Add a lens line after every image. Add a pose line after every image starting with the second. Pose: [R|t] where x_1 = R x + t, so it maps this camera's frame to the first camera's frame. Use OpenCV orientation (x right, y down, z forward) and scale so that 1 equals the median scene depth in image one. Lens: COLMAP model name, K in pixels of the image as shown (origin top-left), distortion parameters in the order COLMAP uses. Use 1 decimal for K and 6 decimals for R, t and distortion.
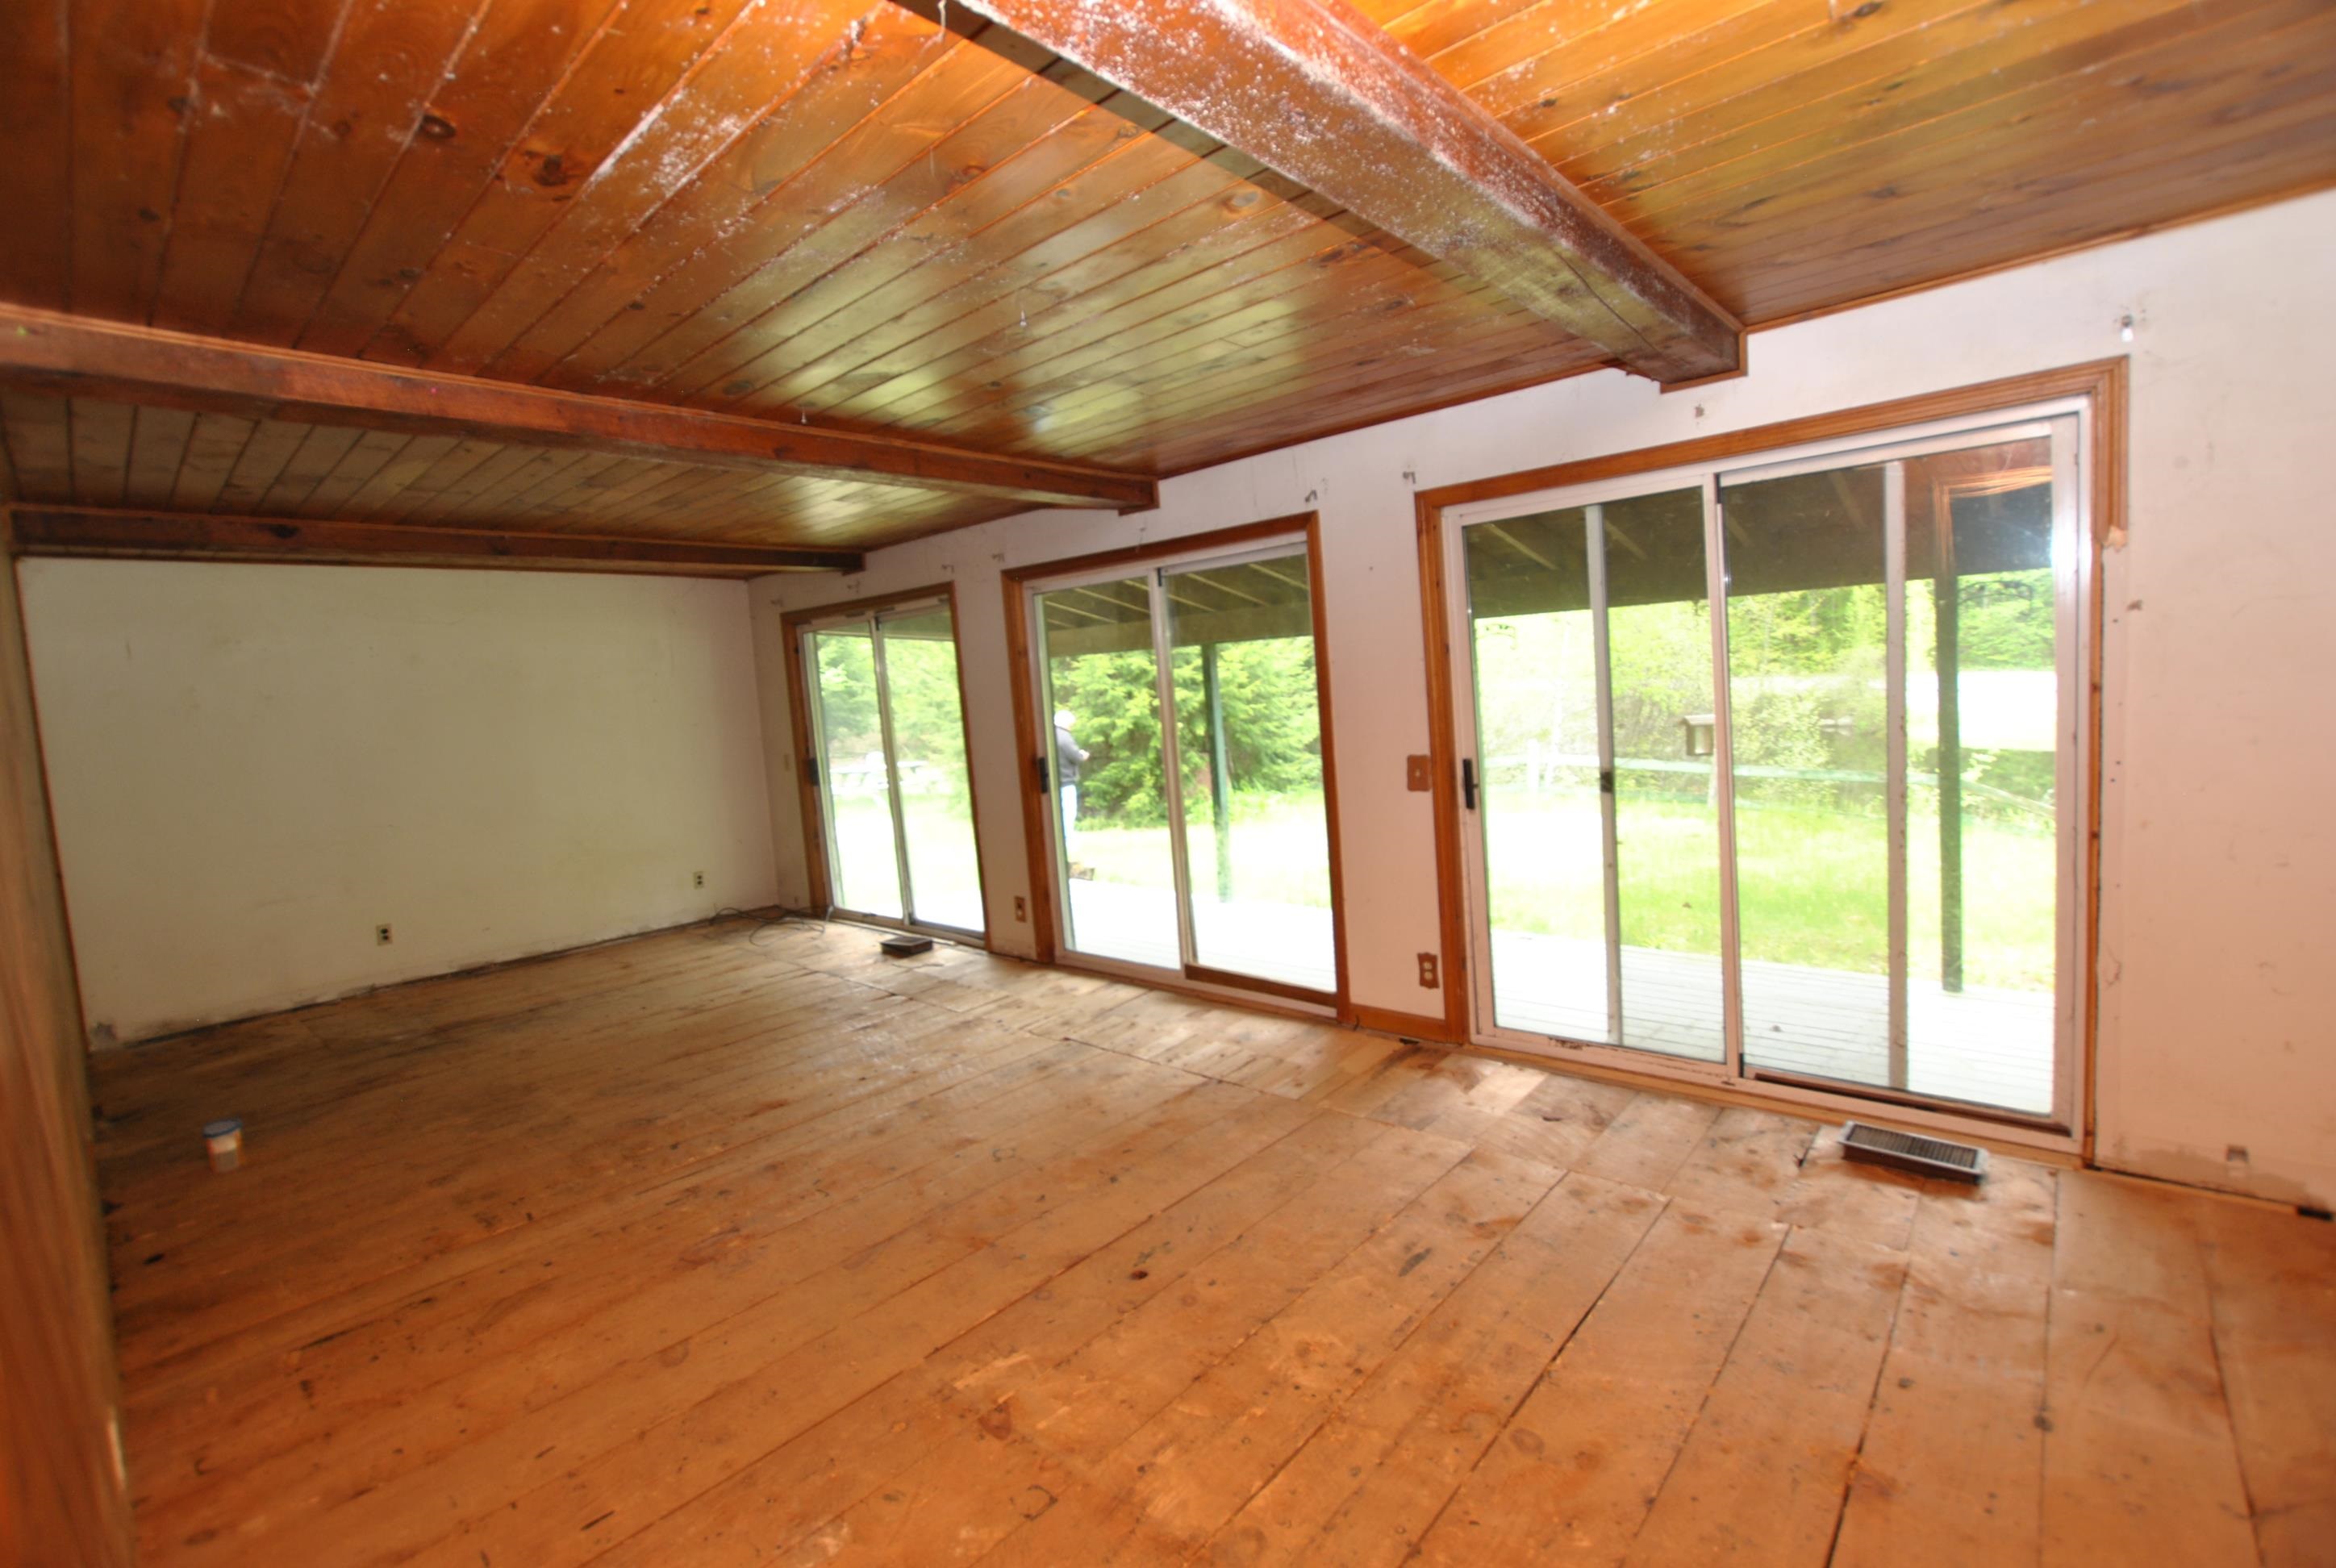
lens RADIAL K [[1022.2, 0, 1168.0], [0, 1022.2, 762.9], [0, 0, 1]] dist [-0.032134, 0.004077]
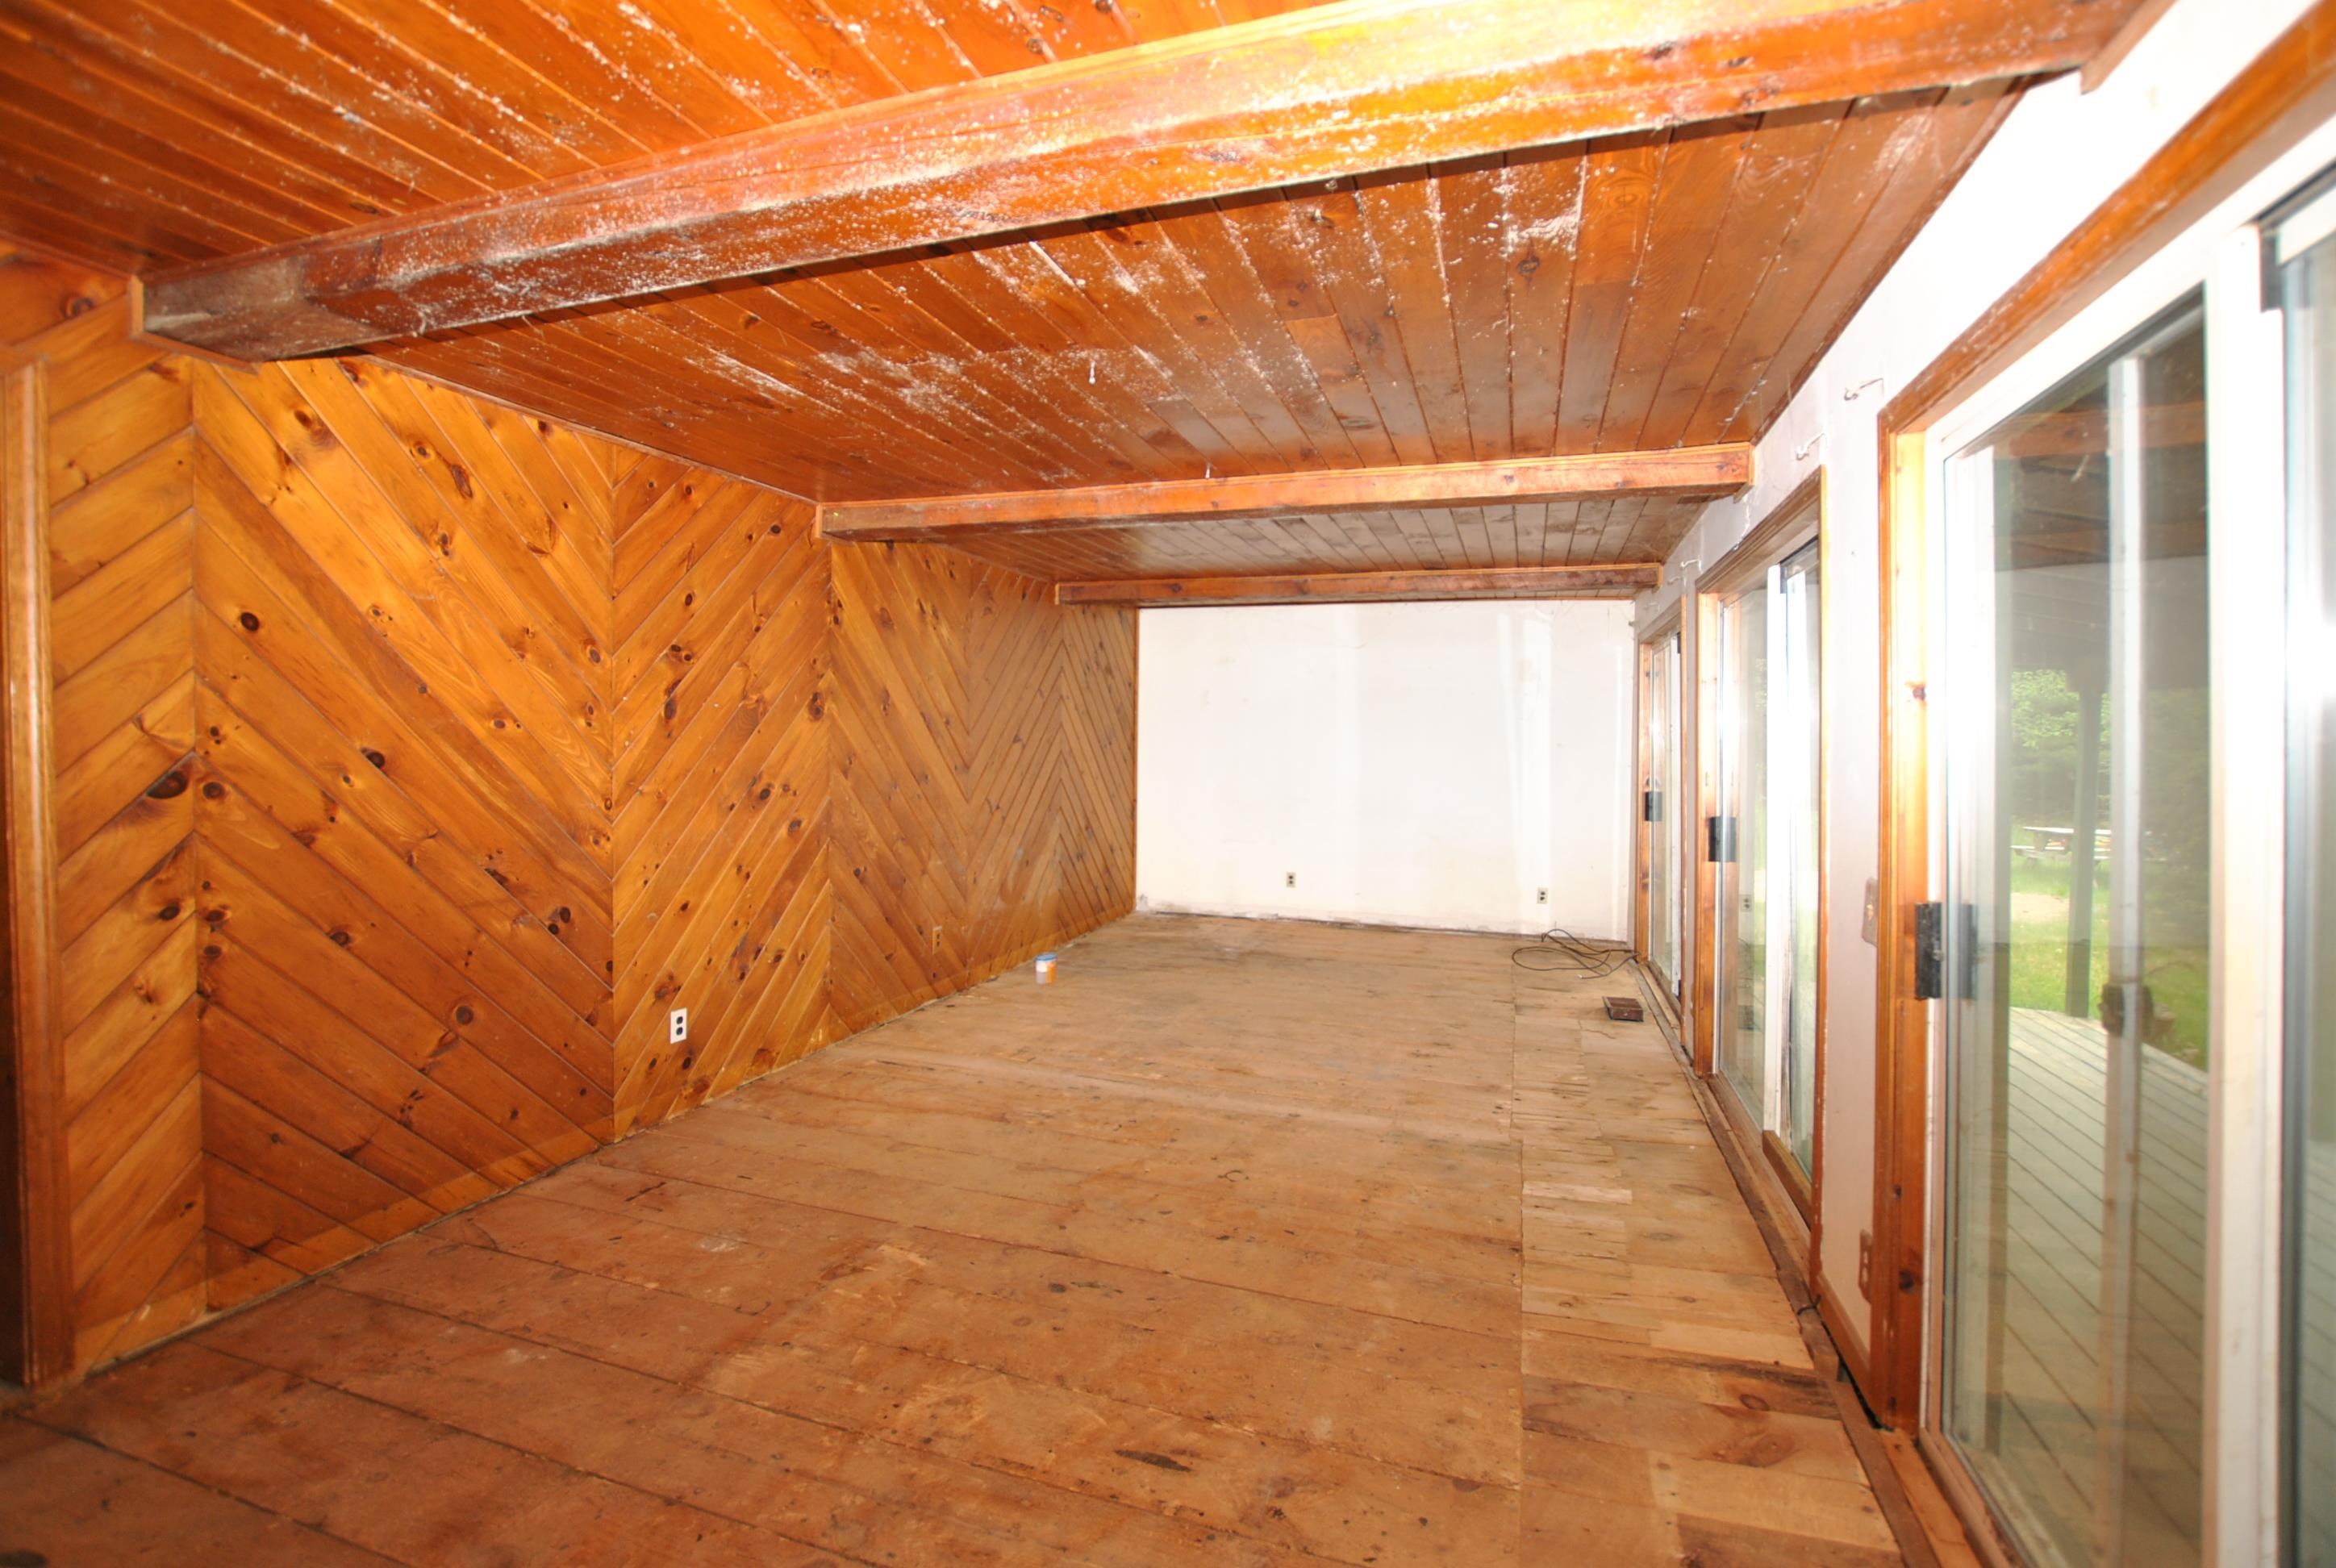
lens RADIAL K [[1026.3, 0, 1167.8], [0, 1026.3, 765.8], [0, 0, 1]] dist [-0.027815, 0.001072]
pose [[0.402905, 0.094313, -0.910369, 0.915382], [-0.108569, 0.992578, 0.054780, -0.089578], [0.908780, 0.076766, 0.410154, 0.643682]]
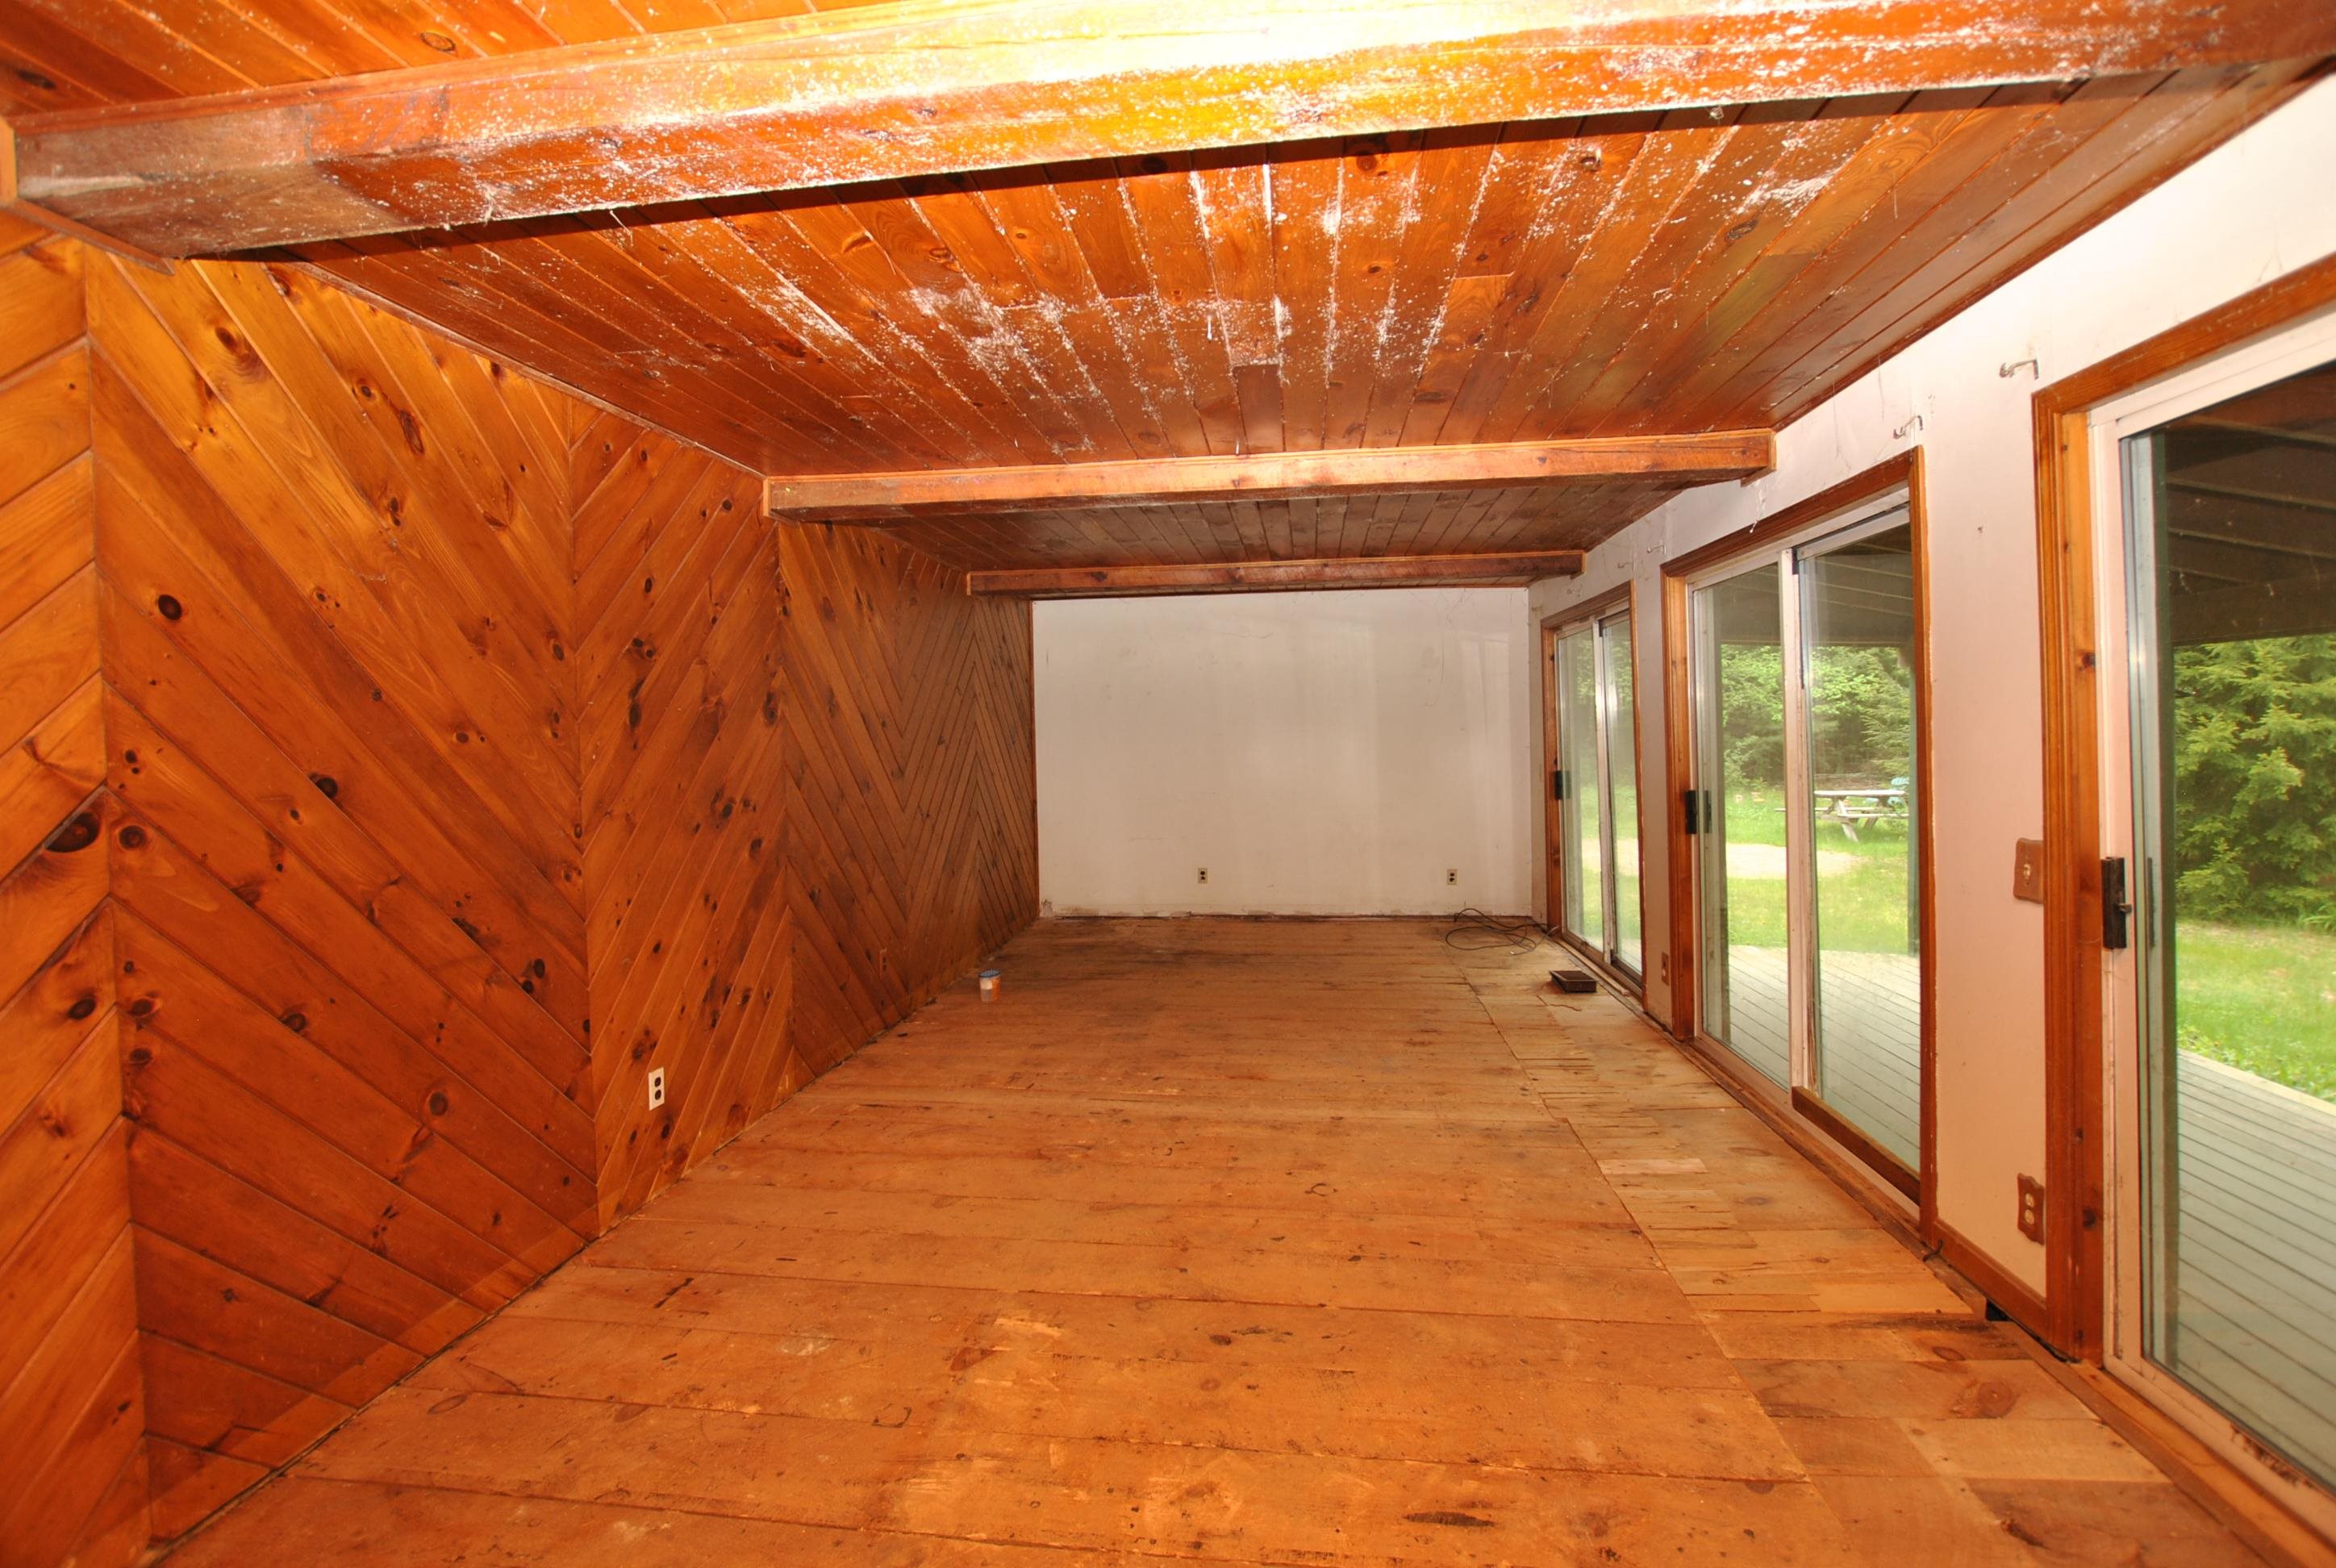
lens RADIAL K [[1034.7, 0, 1165.8], [0, 1034.7, 764.7], [0, 0, 1]] dist [-0.034953, 0.006375]
pose [[0.574131, 0.077286, -0.815108, 0.672149], [-0.080097, 0.996061, 0.038026, -0.051258], [0.814837, 0.043456, 0.578060, 0.398049]]
